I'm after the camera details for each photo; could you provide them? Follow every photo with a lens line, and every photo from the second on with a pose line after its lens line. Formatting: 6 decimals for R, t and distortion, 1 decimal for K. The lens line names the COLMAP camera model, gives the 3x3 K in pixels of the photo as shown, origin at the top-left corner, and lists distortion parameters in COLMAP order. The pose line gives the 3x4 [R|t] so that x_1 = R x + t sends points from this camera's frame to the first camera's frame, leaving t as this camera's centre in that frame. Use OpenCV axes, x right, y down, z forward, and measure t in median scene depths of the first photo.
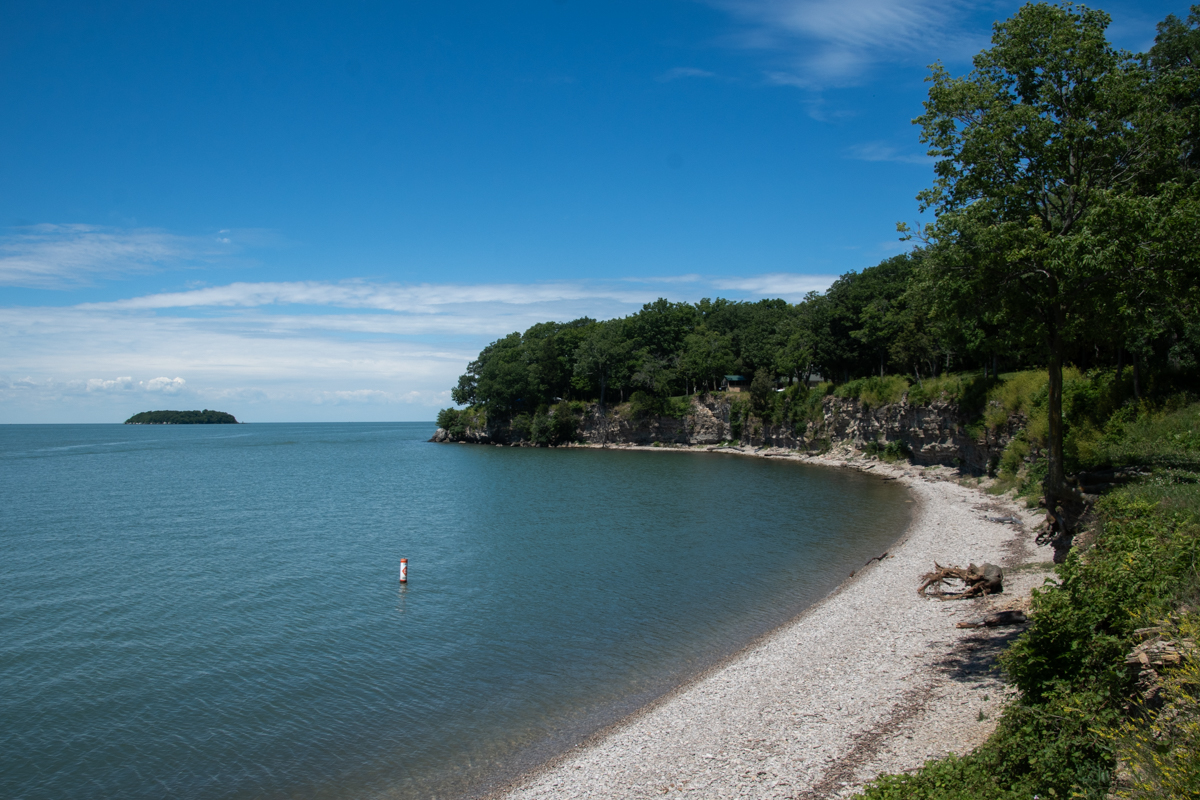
lens RADIAL K [[1004.0, 0, 602.1], [0, 1004.0, 398.4], [0, 0, 1]] dist [-0.128039, 0.001147]
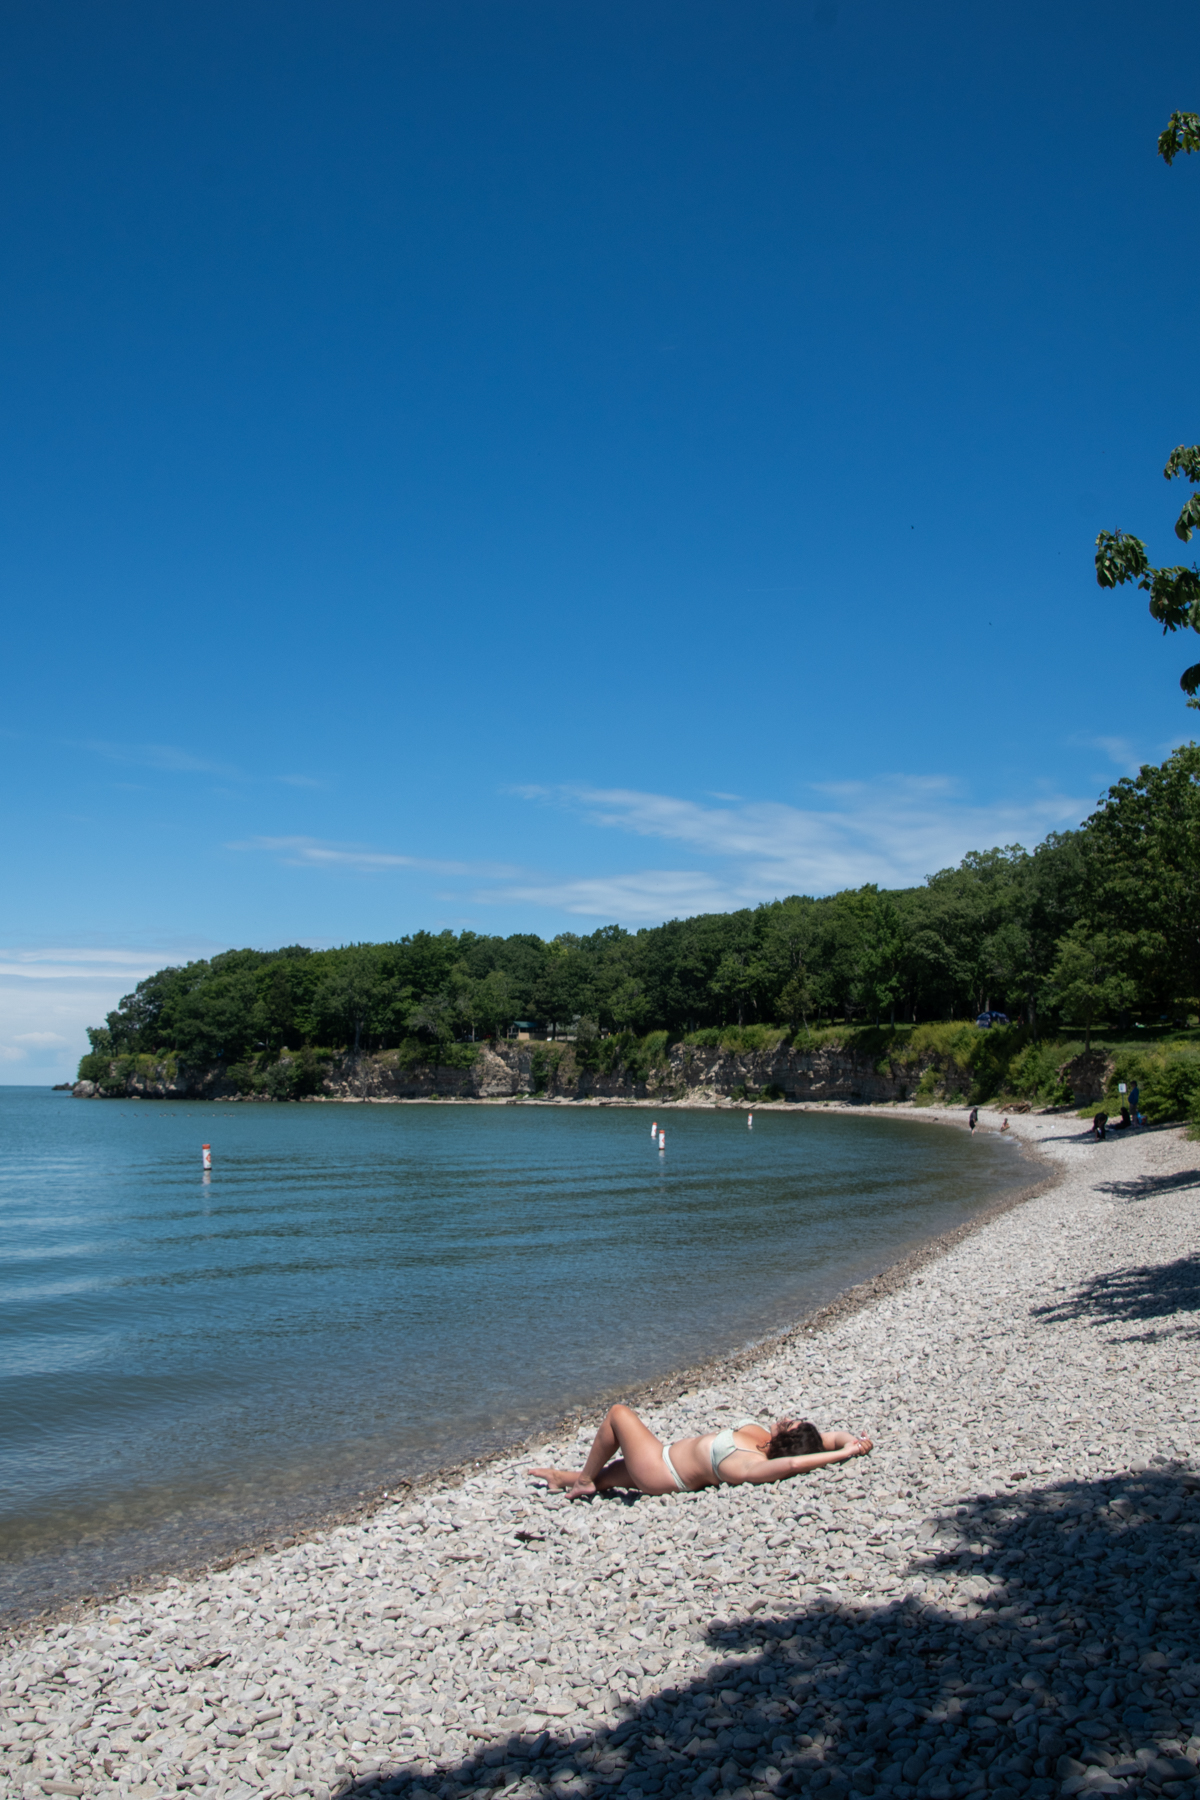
lens RADIAL K [[1506.0, 0, 598.1], [0, 1506.0, 902.6], [0, 0, 1]] dist [-0.128039, 0.001147]
pose [[0.939738, 0.049381, 0.338310, -0.276370], [-0.014645, 0.994420, -0.104470, 0.011351], [-0.341581, 0.093220, 0.935218, -0.317009]]
